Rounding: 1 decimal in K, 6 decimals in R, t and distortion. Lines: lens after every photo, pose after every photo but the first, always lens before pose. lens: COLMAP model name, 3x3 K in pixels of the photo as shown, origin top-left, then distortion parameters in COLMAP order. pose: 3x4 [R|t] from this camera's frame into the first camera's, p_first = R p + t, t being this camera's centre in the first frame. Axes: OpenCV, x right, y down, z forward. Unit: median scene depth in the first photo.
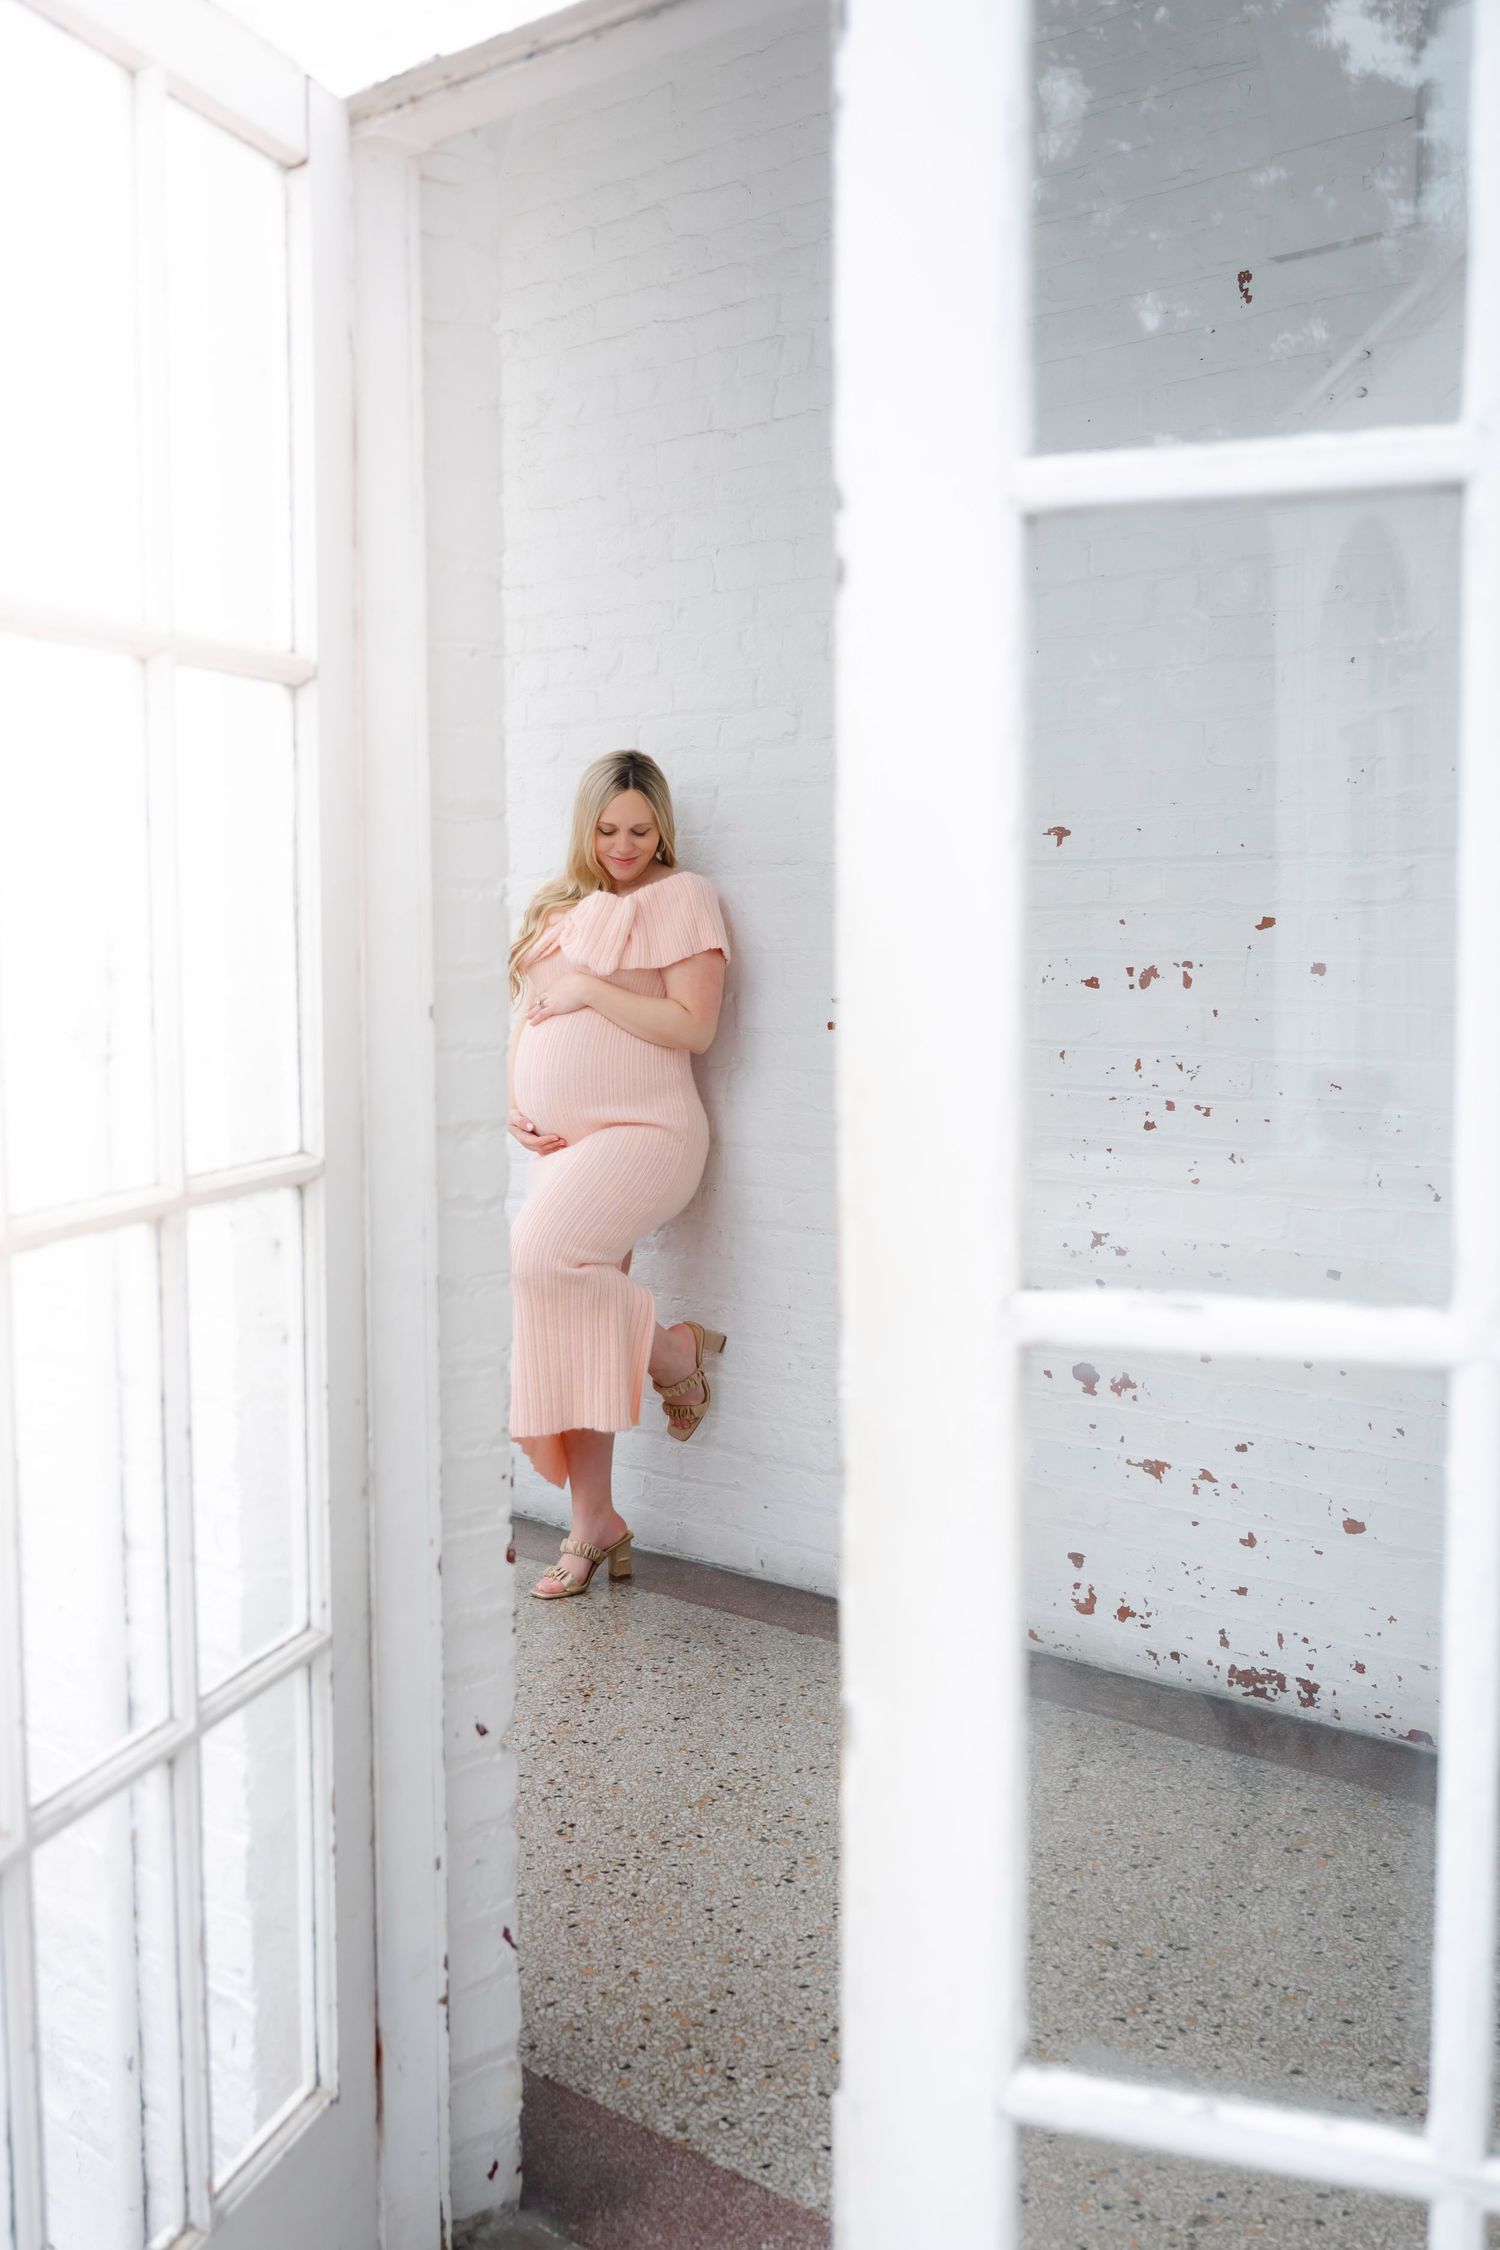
lens RADIAL K [[2408.0, 0, 759.5], [0, 2408.0, 1166.4], [0, 0, 1]] dist [-0.000329, 0.000000]
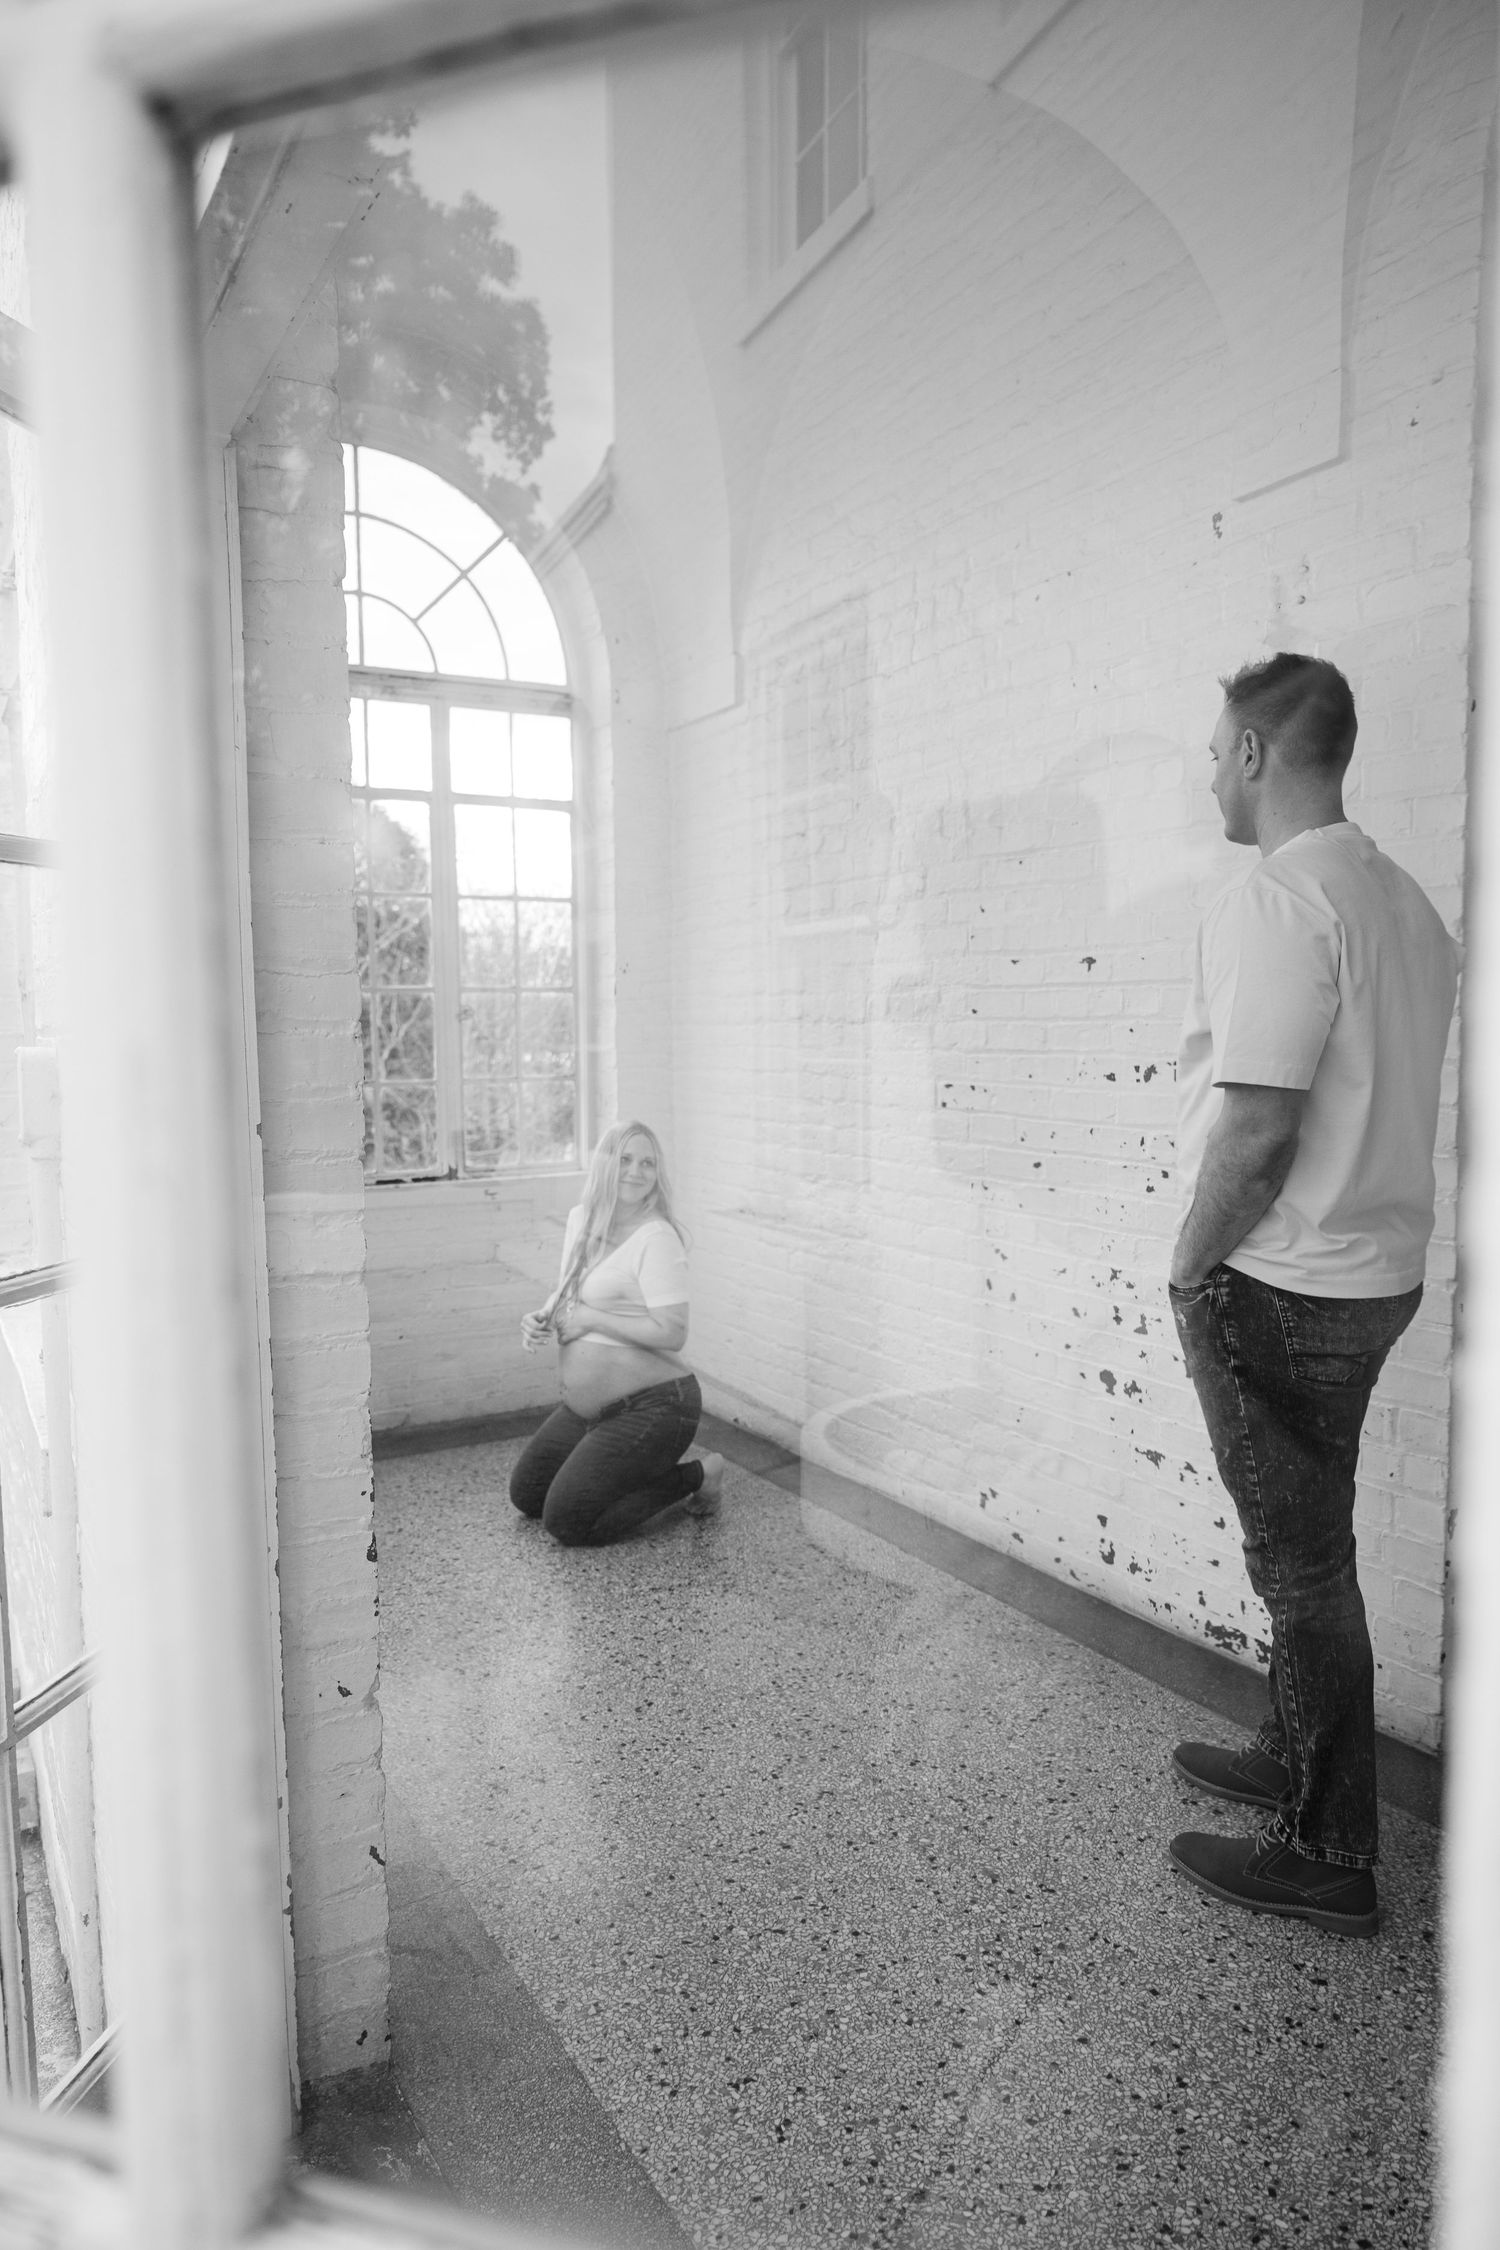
lens RADIAL K [[1499.5, 0, 746.5], [0, 1499.5, 1142.2], [0, 0, 1]] dist [-0.002855, -0.001048]
pose [[0.960476, 0.015681, -0.277921, 0.191147], [-0.019315, 0.999760, -0.010340, -0.031957], [0.277692, 0.015299, 0.960548, 0.190374]]
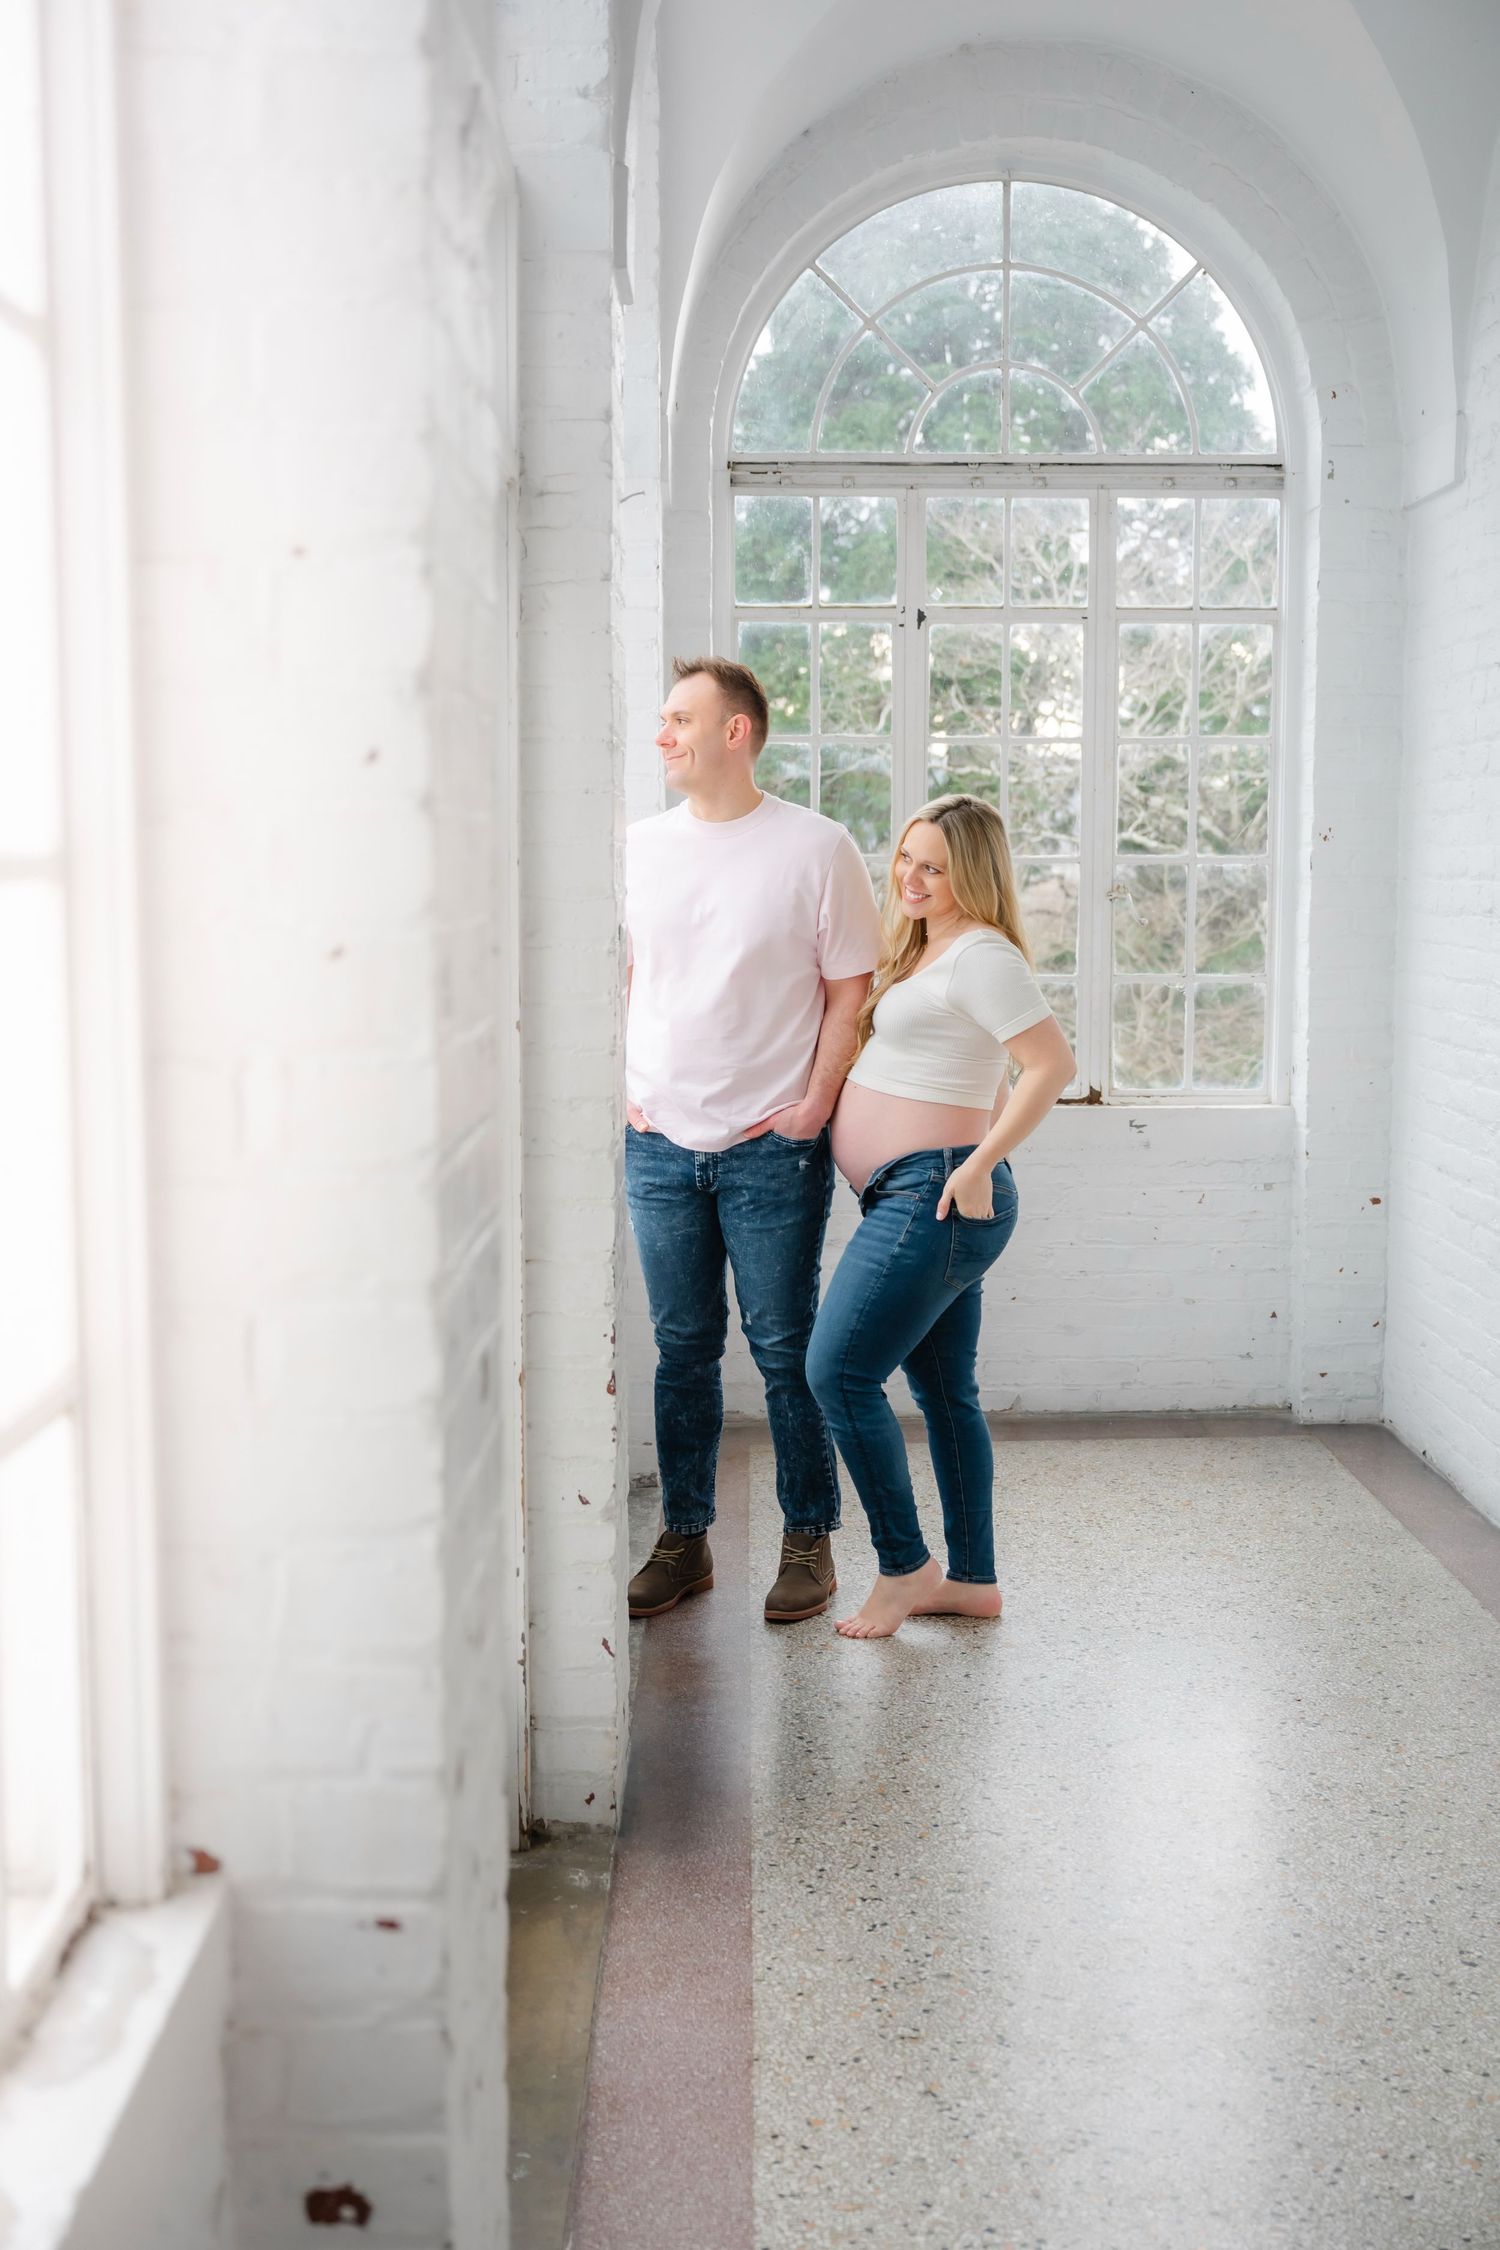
lens RADIAL K [[2647.4, 0, 745.2], [0, 2647.4, 1110.6], [0, 0, 1]] dist [-0.004050, 0.000000]
pose [[0.701259, 0.073220, -0.709137, 0.708564], [-0.072534, 0.996878, 0.031202, -0.043272], [0.709207, 0.029556, 0.704380, -0.065131]]
